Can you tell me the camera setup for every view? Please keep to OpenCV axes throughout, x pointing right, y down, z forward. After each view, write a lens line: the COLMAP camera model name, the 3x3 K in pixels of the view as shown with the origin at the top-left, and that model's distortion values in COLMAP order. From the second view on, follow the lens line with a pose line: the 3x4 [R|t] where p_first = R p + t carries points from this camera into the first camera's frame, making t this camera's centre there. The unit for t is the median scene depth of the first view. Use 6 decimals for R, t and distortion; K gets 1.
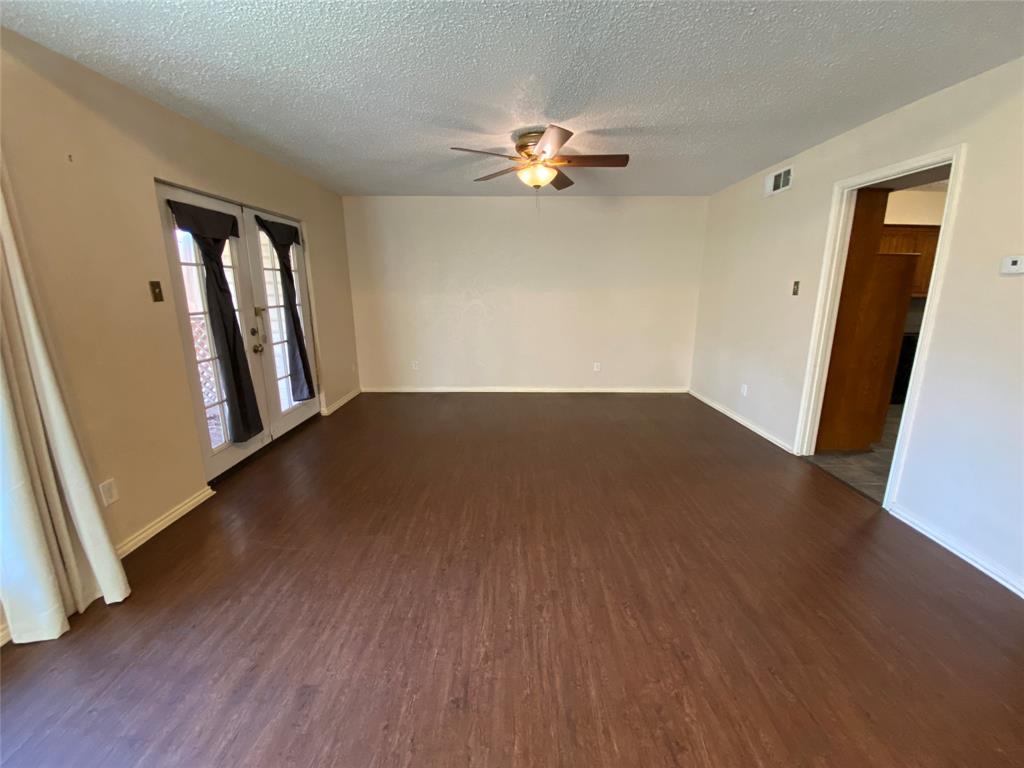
lens RADIAL K [[420.3, 0, 509.4], [0, 420.3, 380.6], [0, 0, 1]] dist [0.012763, -0.009061]
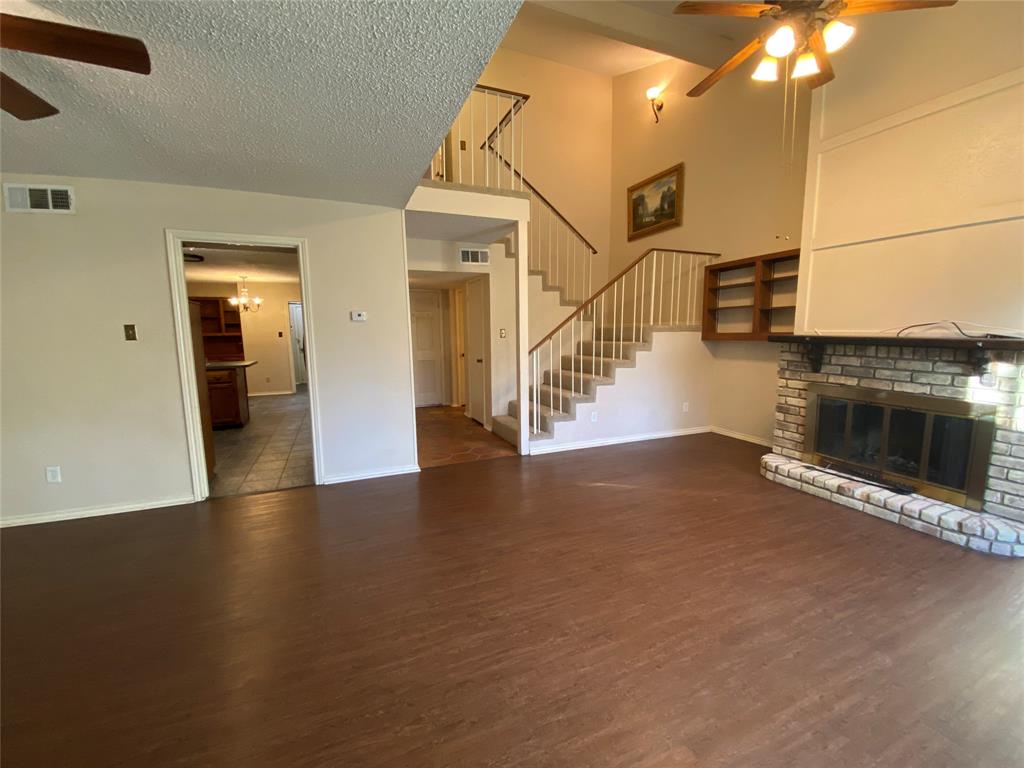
lens RADIAL K [[420.3, 0, 509.8], [0, 420.3, 379.8], [0, 0, 1]] dist [0.012763, -0.009061]
pose [[-0.395074, -0.102950, 0.912862, -0.538863], [0.210048, 0.957253, 0.198862, -0.156898], [-0.894313, 0.270310, -0.356562, 0.737954]]
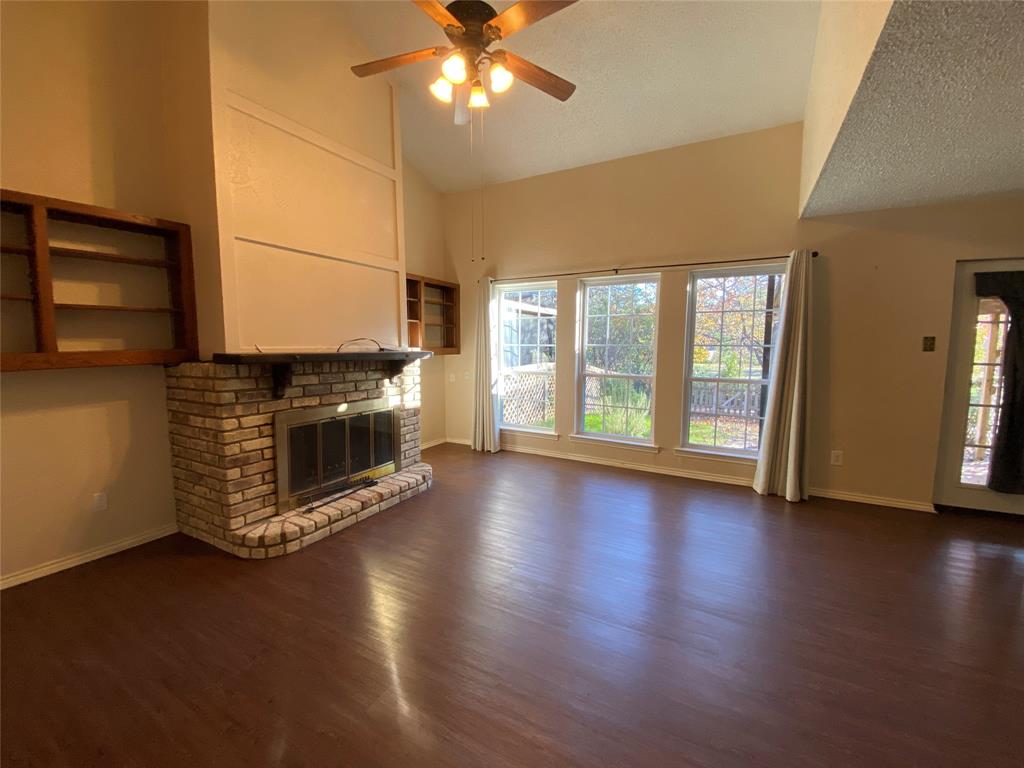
lens RADIAL K [[420.3, 0, 513.4], [0, 420.3, 380.2], [0, 0, 1]] dist [0.012763, -0.009061]
pose [[-0.462911, 0.082996, -0.882511, 0.835910], [-0.193975, 0.961991, 0.192219, -0.083743], [0.864920, 0.260165, -0.429217, 0.381834]]
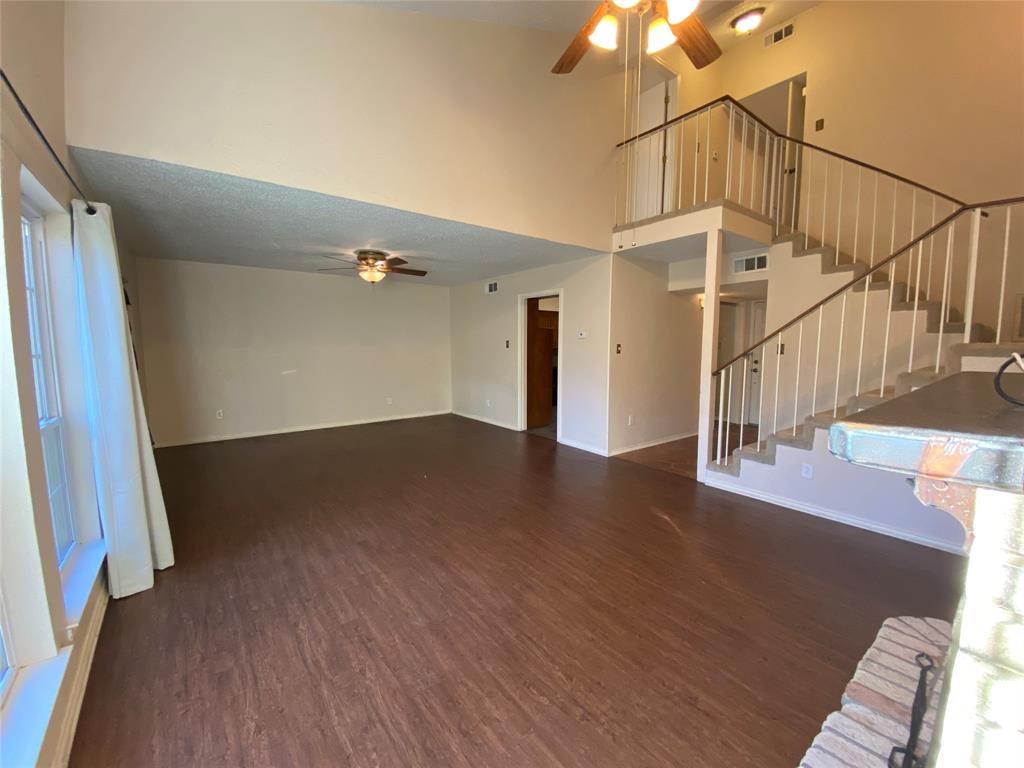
lens RADIAL K [[420.3, 0, 508.2], [0, 420.3, 380.8], [0, 0, 1]] dist [0.012763, -0.009061]
pose [[0.794697, -0.054450, 0.604559, -0.545546], [0.130008, 0.988125, -0.081901, 0.114640], [-0.592920, 0.143684, 0.792339, -0.552134]]
